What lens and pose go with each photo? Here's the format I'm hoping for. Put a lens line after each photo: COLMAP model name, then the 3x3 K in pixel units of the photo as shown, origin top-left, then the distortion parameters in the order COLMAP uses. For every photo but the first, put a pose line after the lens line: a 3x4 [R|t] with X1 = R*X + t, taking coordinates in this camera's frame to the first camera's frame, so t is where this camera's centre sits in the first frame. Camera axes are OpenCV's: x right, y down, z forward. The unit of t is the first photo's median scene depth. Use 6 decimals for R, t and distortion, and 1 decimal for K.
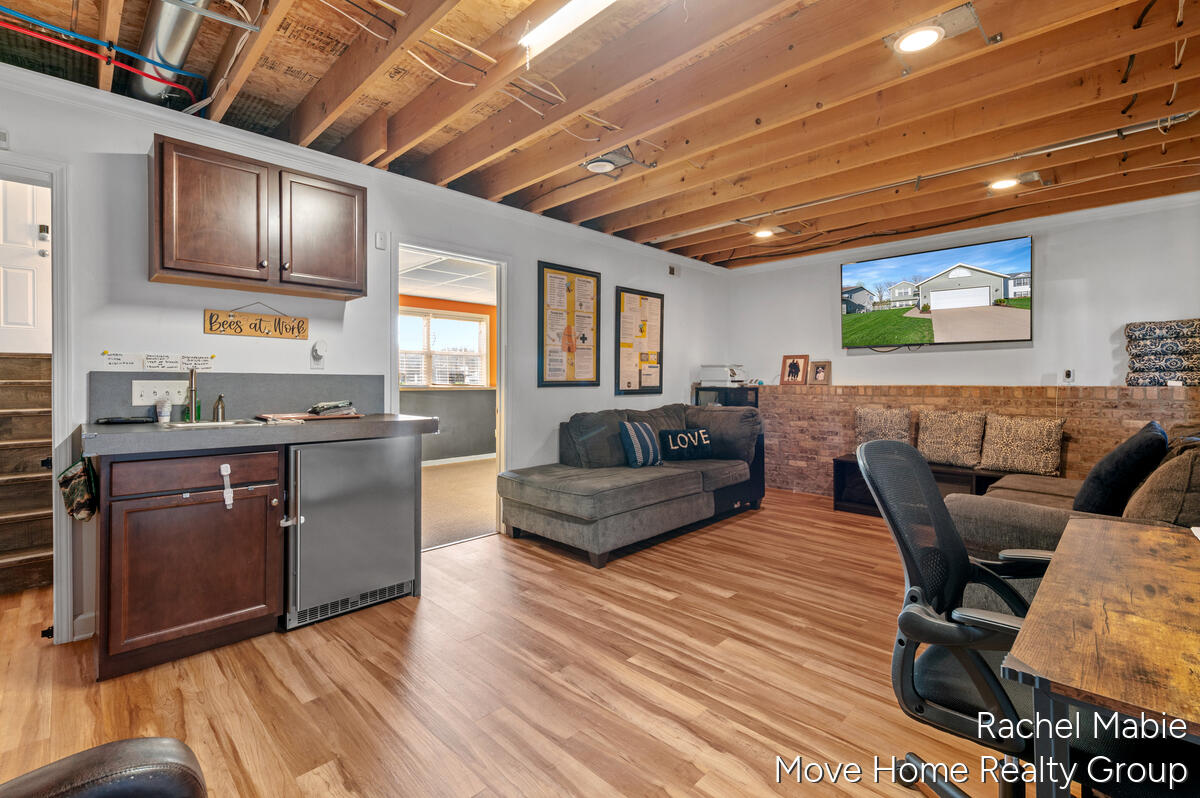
lens RADIAL K [[528.1, 0, 597.7], [0, 528.1, 386.8], [0, 0, 1]] dist [0.002729, -0.000341]
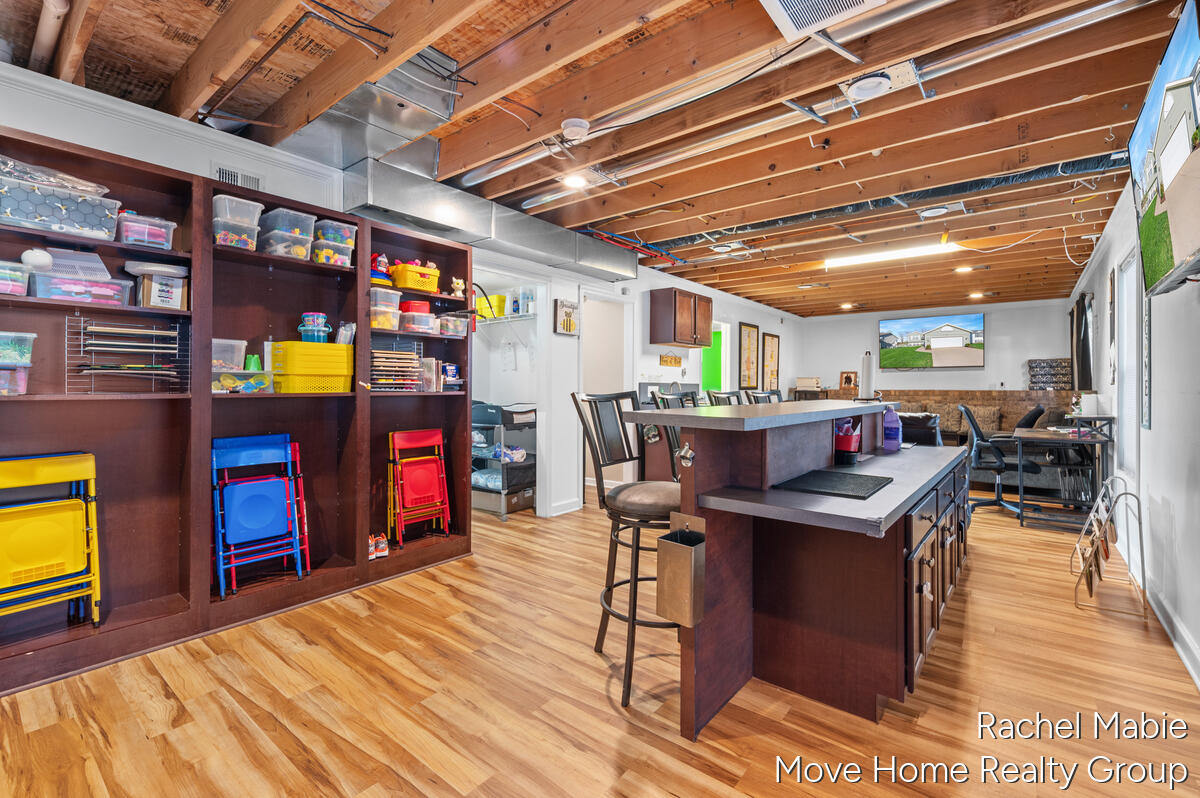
lens RADIAL K [[540.5, 0, 594.5], [0, 540.5, 387.6], [0, 0, 1]] dist [0.006355, 0.000145]
pose [[0.994024, 0.003628, 0.109101, -0.794955], [-0.002733, 0.999961, -0.008351, 0.009182], [-0.109127, 0.008003, 0.993996, -0.797769]]
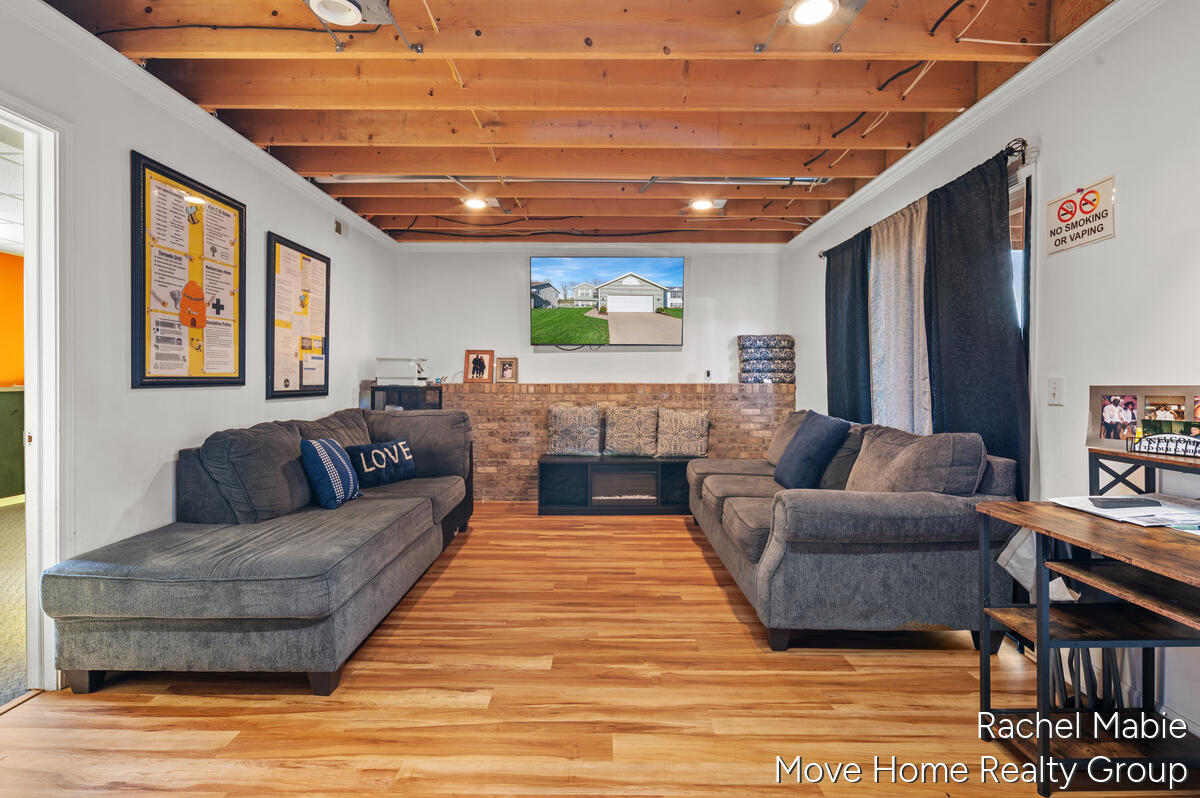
lens RADIAL K [[528.1, 0, 597.7], [0, 528.1, 386.8], [0, 0, 1]] dist [0.002729, -0.000341]
pose [[0.712831, -0.007642, 0.701294, -0.148757], [0.005519, 0.999971, 0.005286, -0.000799], [-0.701314, 0.000102, 0.712852, 0.279348]]
